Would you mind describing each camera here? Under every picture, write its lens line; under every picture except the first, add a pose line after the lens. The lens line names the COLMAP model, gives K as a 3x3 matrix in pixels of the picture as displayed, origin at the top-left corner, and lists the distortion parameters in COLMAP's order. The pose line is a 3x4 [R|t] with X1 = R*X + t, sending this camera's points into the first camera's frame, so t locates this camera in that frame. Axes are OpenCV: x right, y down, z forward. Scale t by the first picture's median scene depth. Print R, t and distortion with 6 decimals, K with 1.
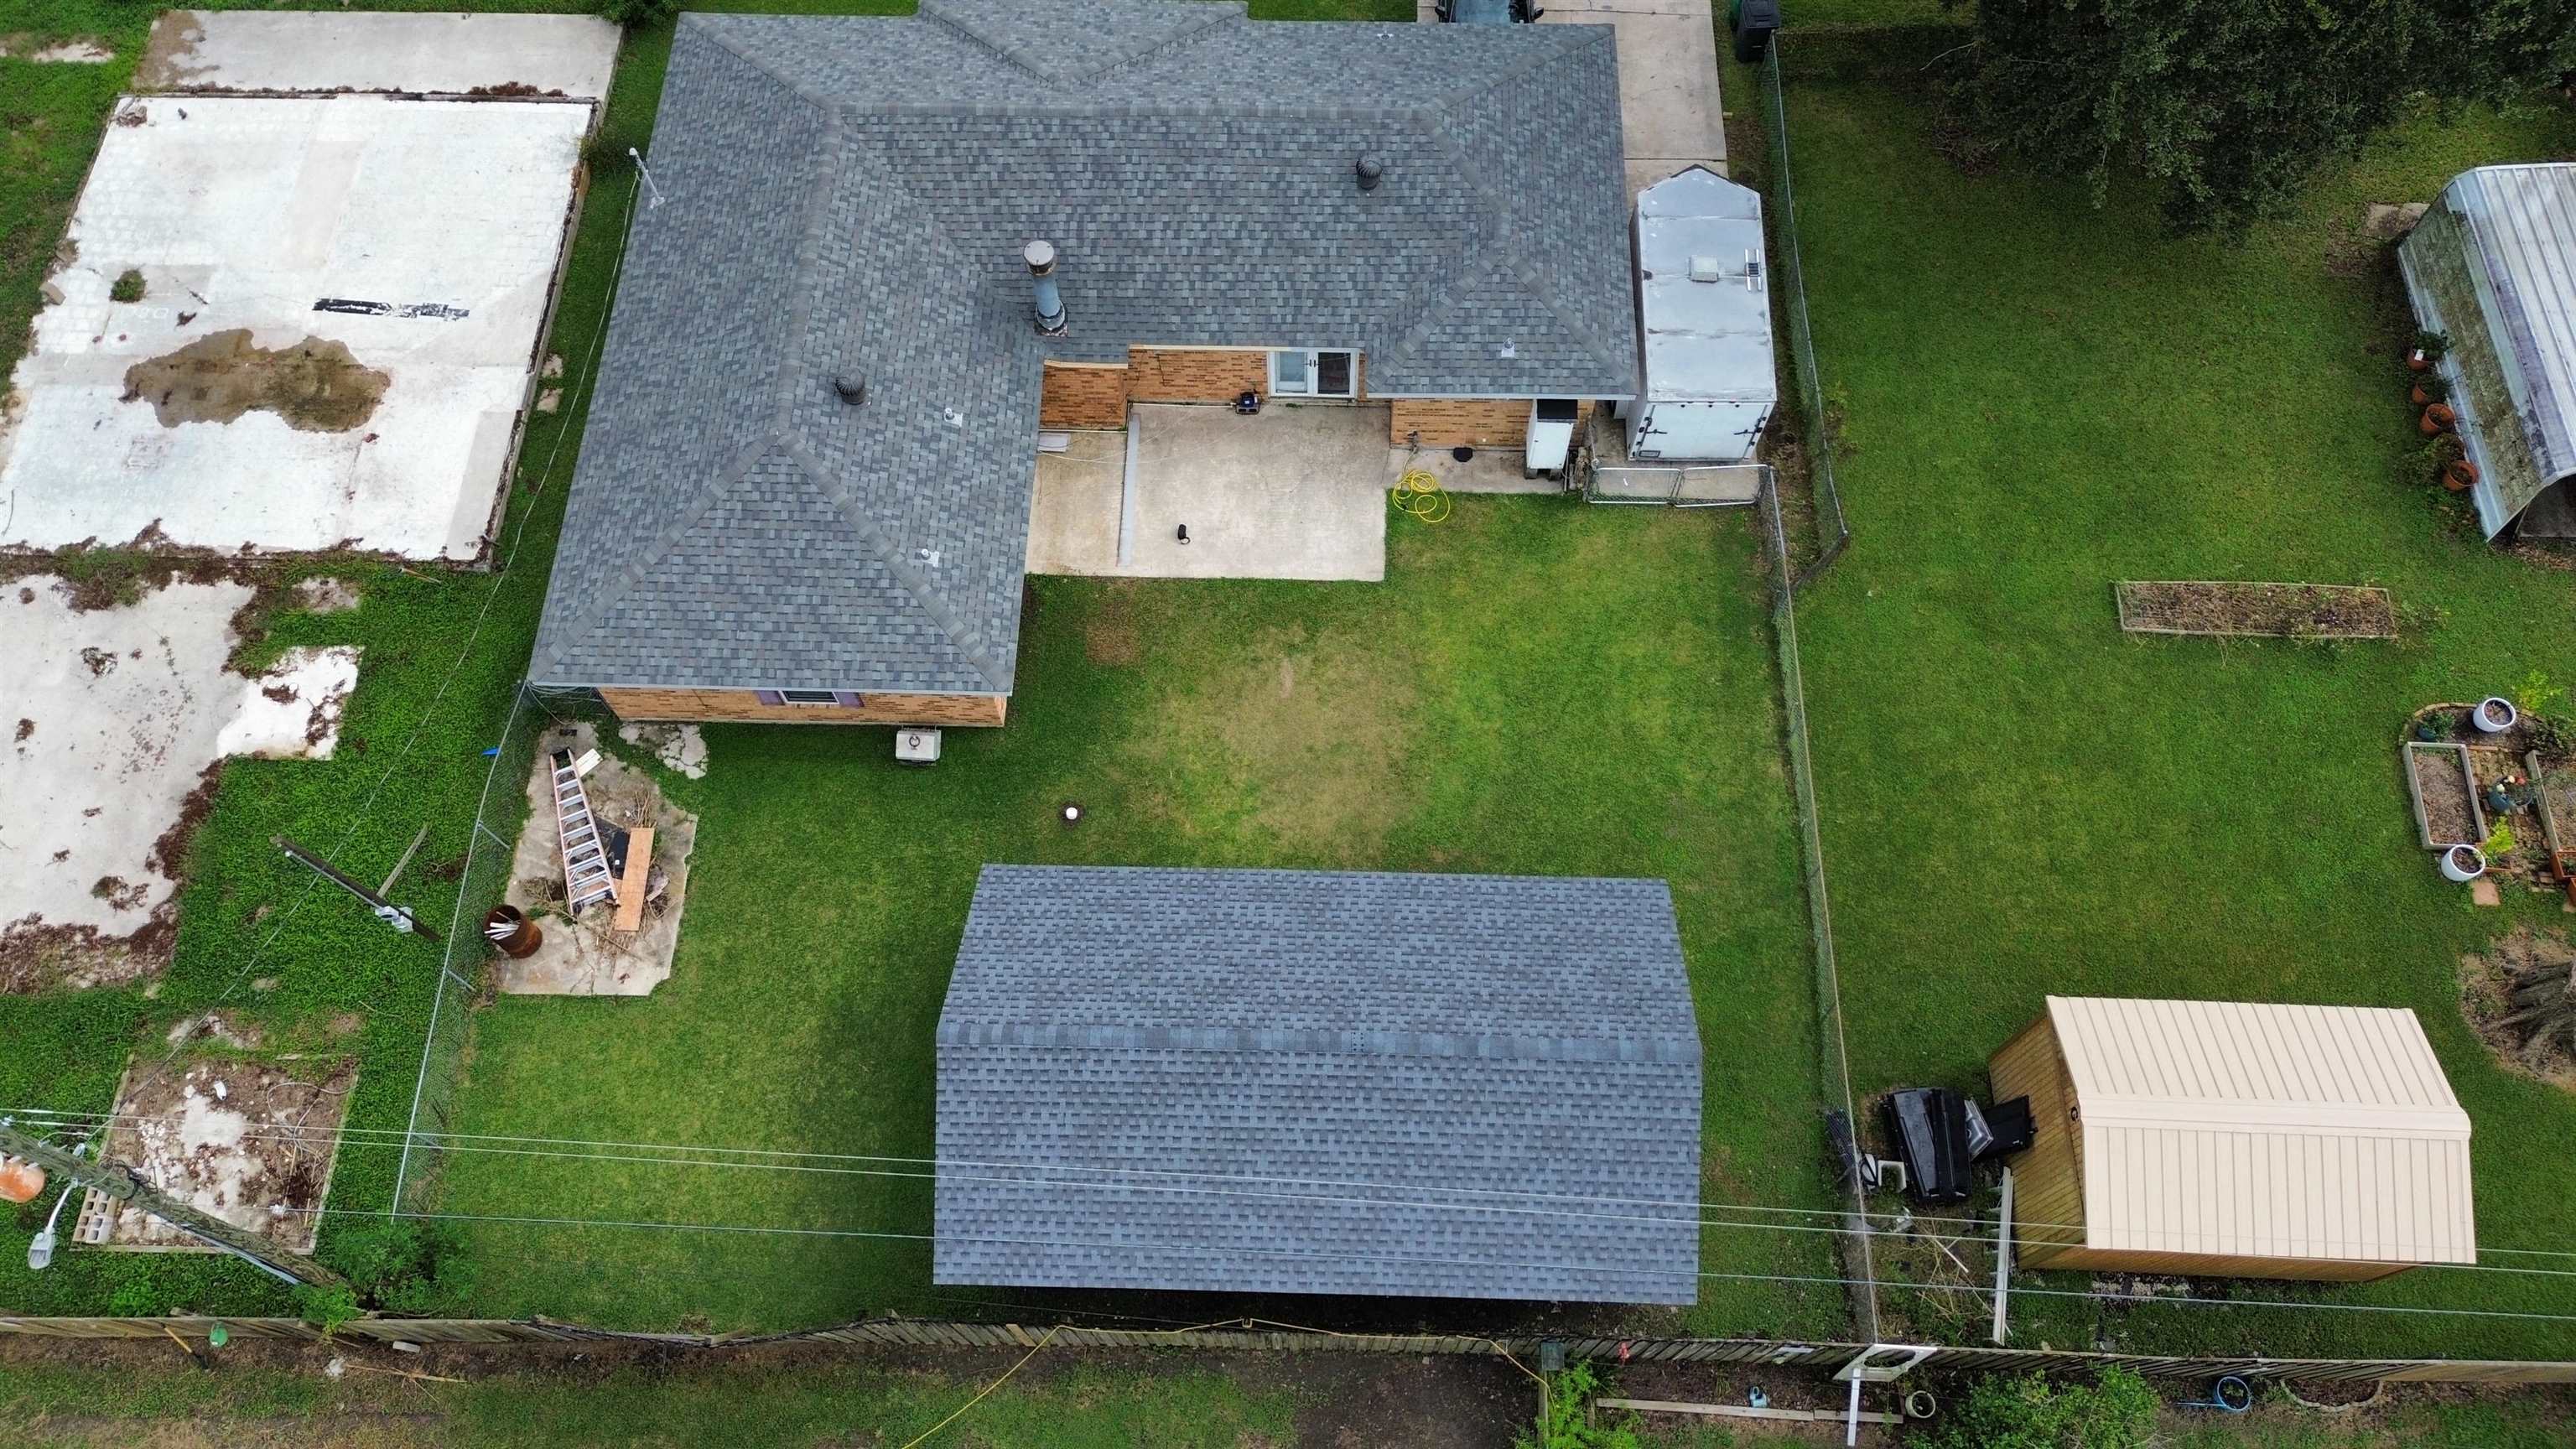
lens RADIAL K [[1820.5, 0, 1288.0], [0, 1820.5, 724.5], [0, 0, 1]] dist [0.102144, -0.129993]
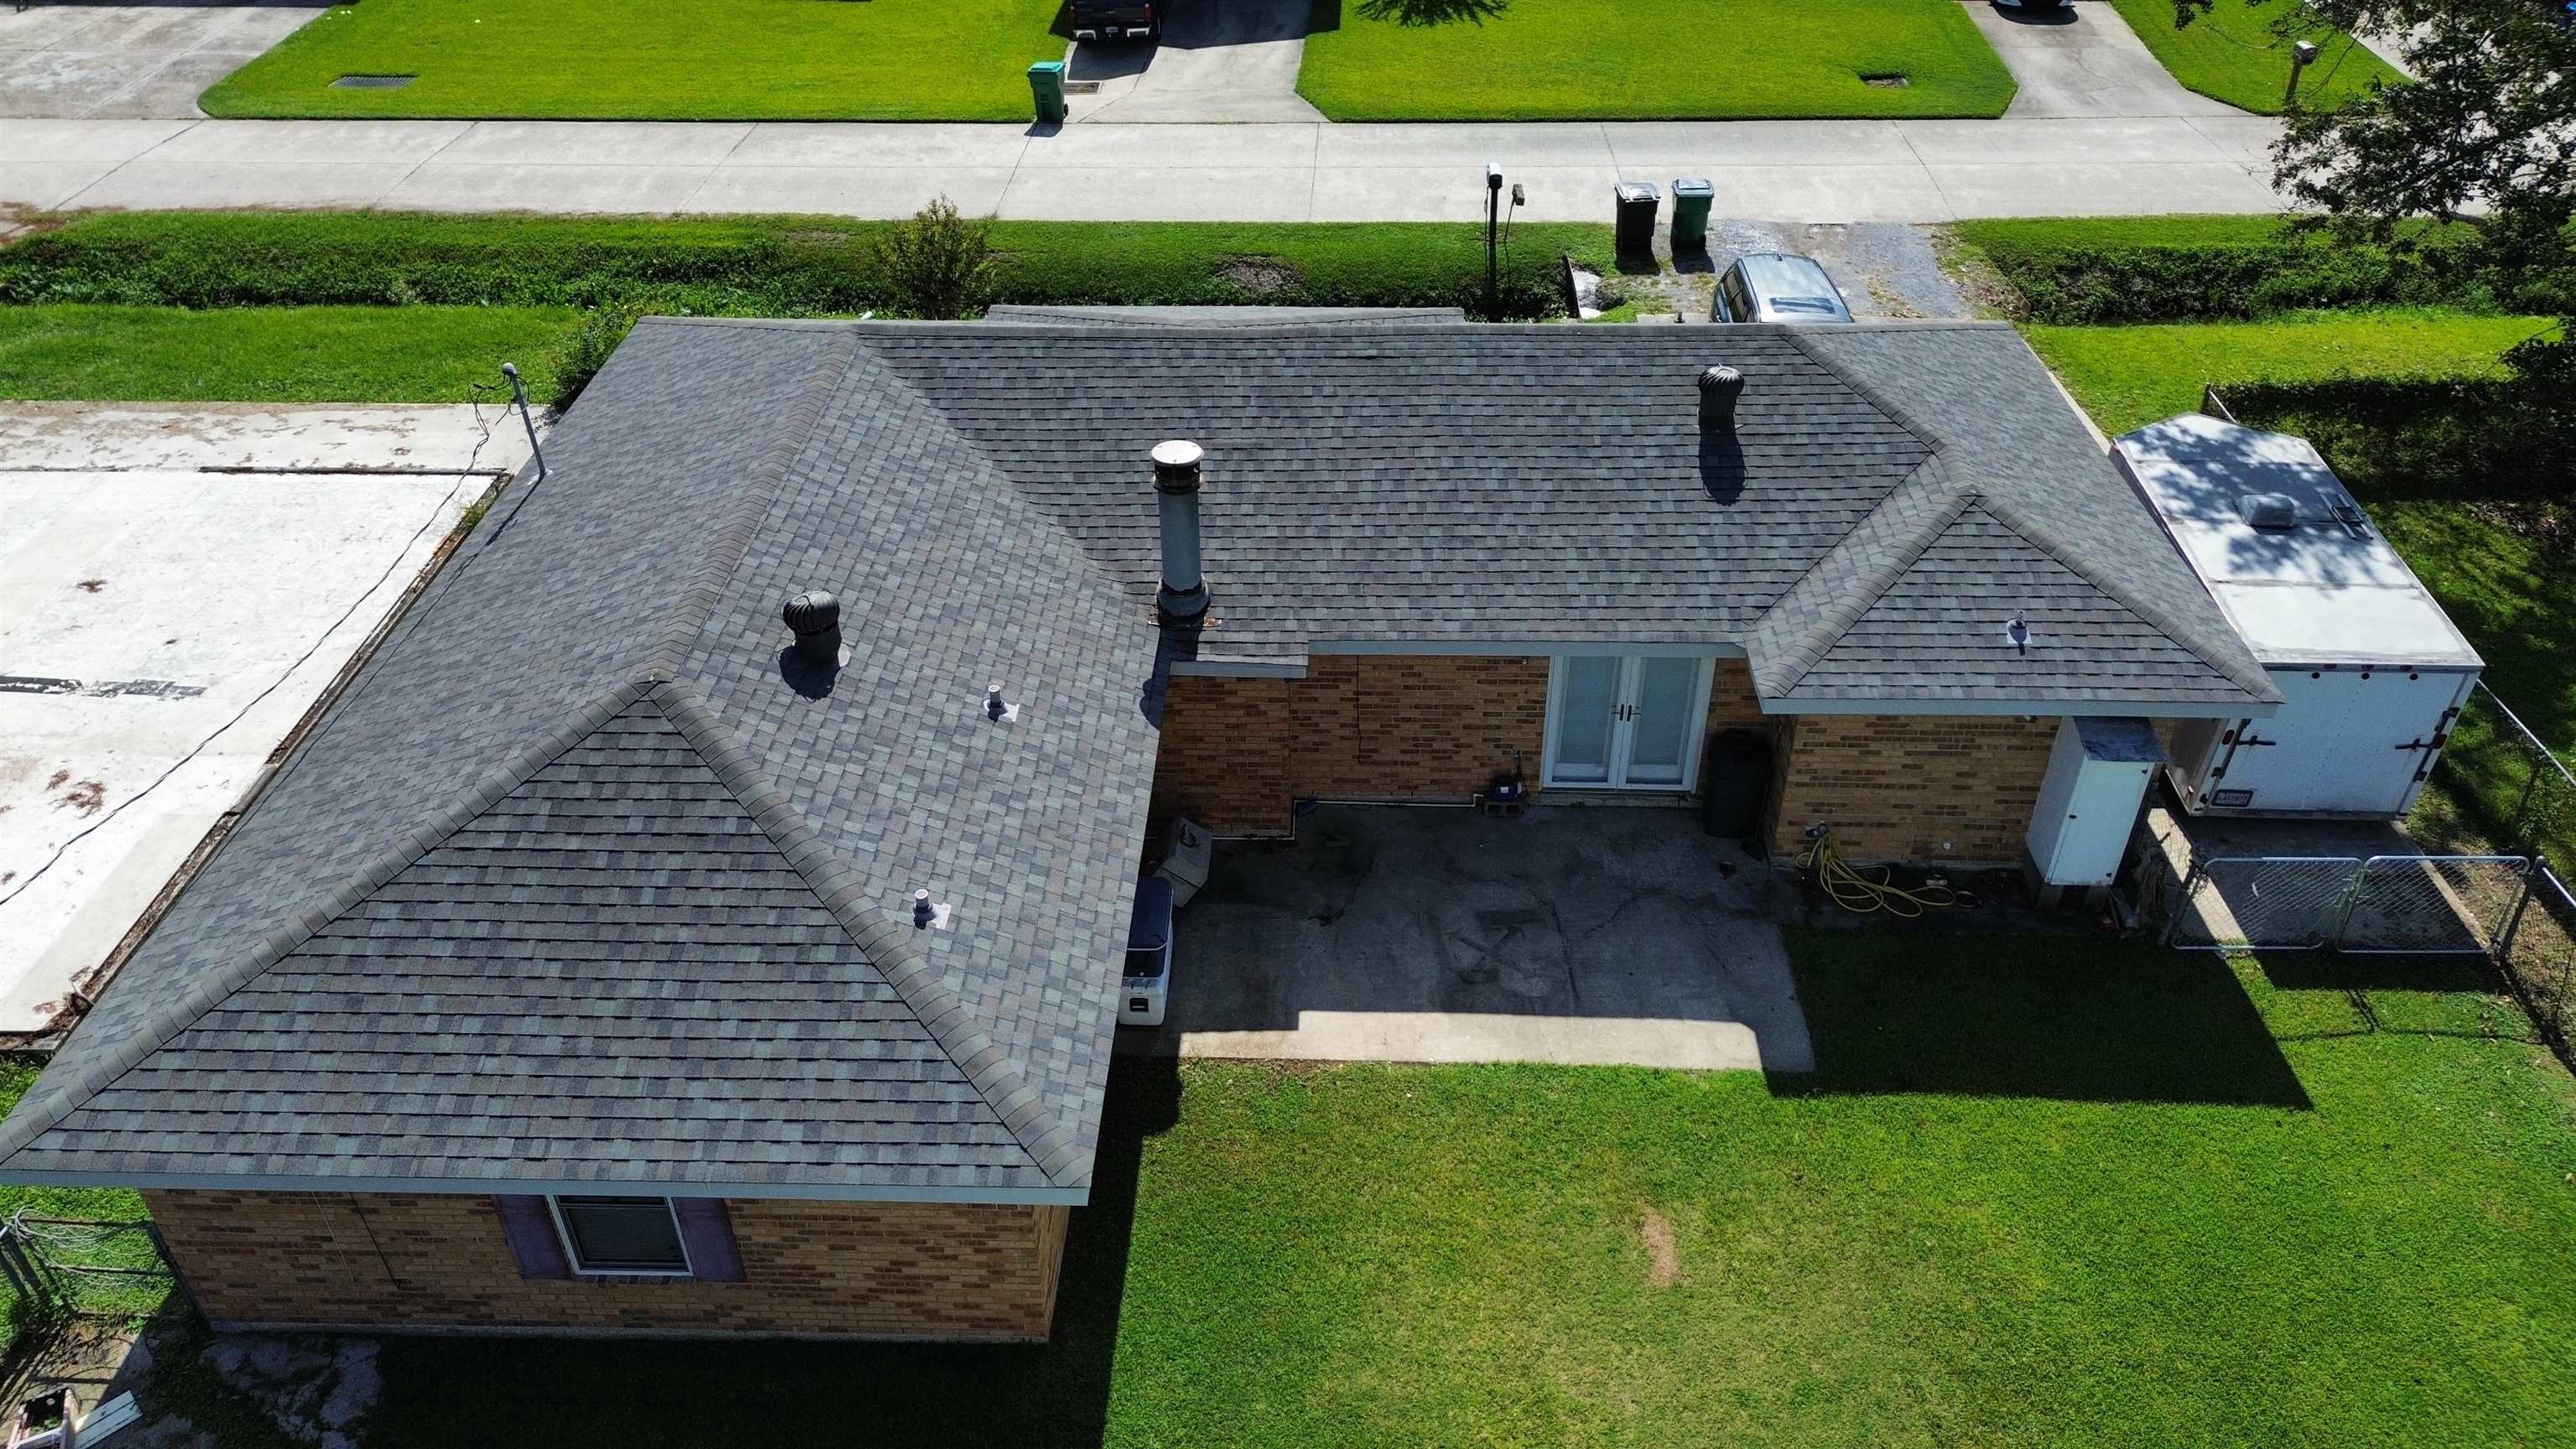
lens RADIAL K [[1820.5, 0, 1288.0], [0, 1820.5, 724.5], [0, 0, 1]] dist [0.102144, -0.129993]
pose [[0.999983, 0.005122, -0.002814, -0.102174], [-0.005844, 0.877282, -0.479939, 0.090971], [0.000010, 0.479948, 0.877297, 0.560221]]
